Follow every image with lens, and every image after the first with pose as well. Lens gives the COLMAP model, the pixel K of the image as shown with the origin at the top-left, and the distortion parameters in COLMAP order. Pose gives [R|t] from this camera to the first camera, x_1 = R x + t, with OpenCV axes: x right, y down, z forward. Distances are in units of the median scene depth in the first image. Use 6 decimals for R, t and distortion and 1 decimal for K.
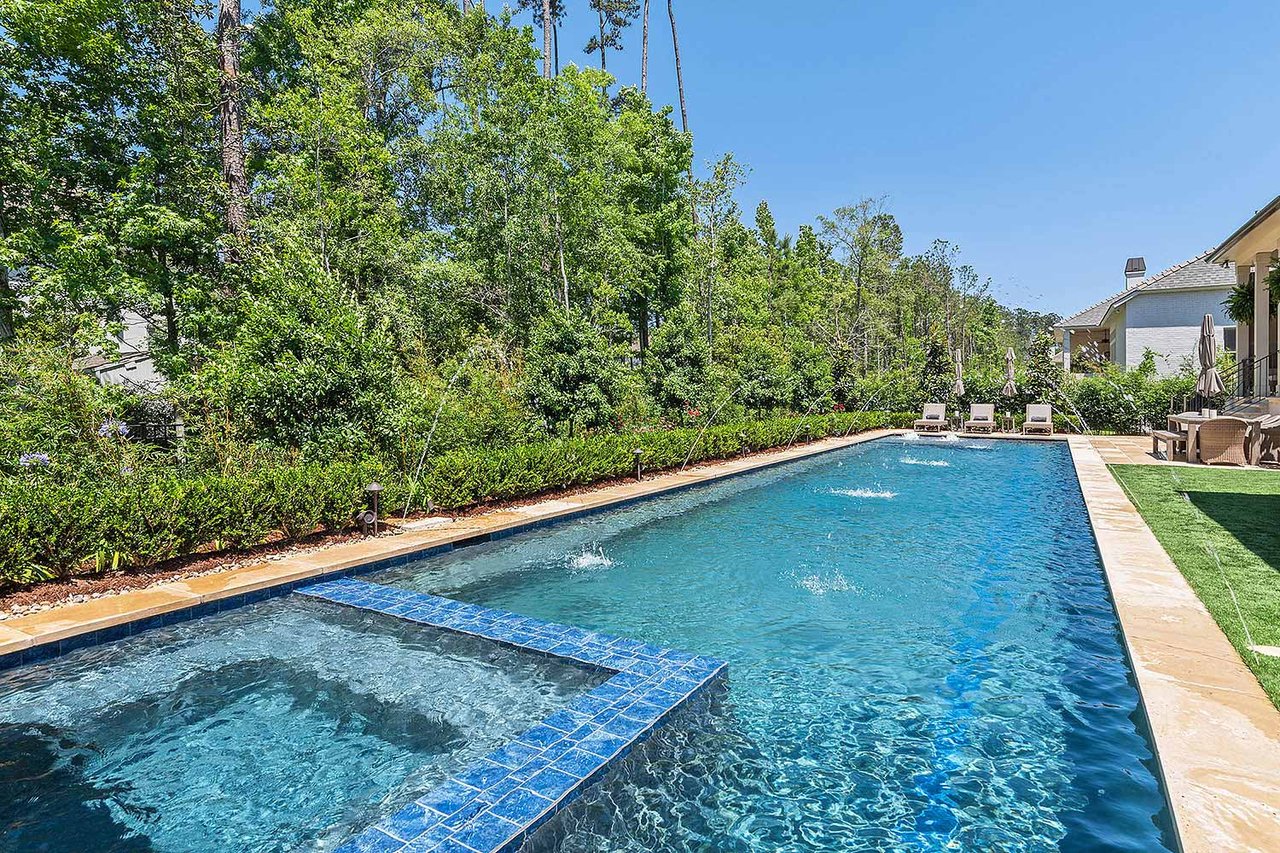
lens RADIAL K [[704.3, 0, 609.9], [0, 704.3, 423.2], [0, 0, 1]] dist [0.017561, -0.000257]
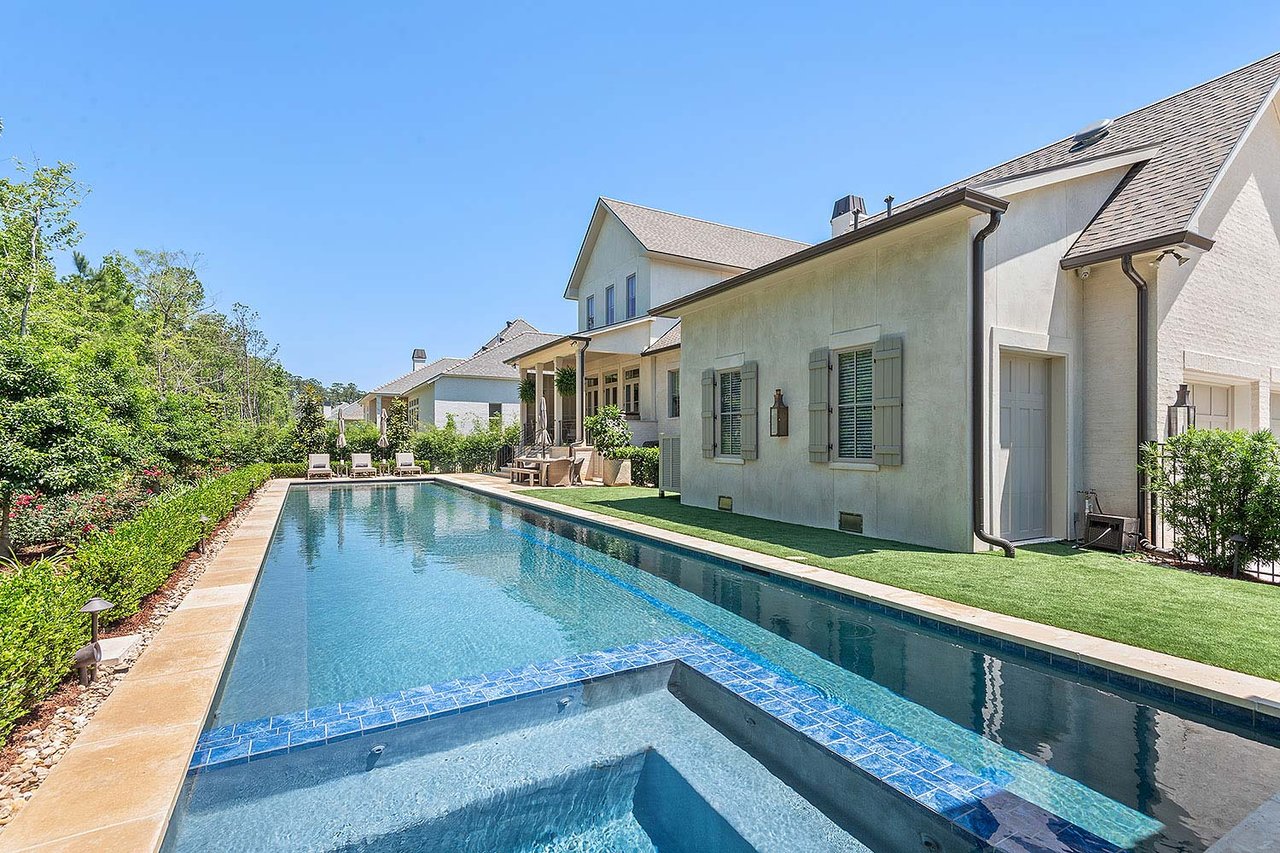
lens RADIAL K [[598.5, 0, 646.0], [0, 598.5, 422.2], [0, 0, 1]] dist [0.011219, -0.000410]
pose [[0.456980, 0.026456, 0.889084, -0.177038], [0.042183, 0.997788, -0.051372, -0.007339], [-0.888476, 0.060981, 0.454853, 0.085889]]
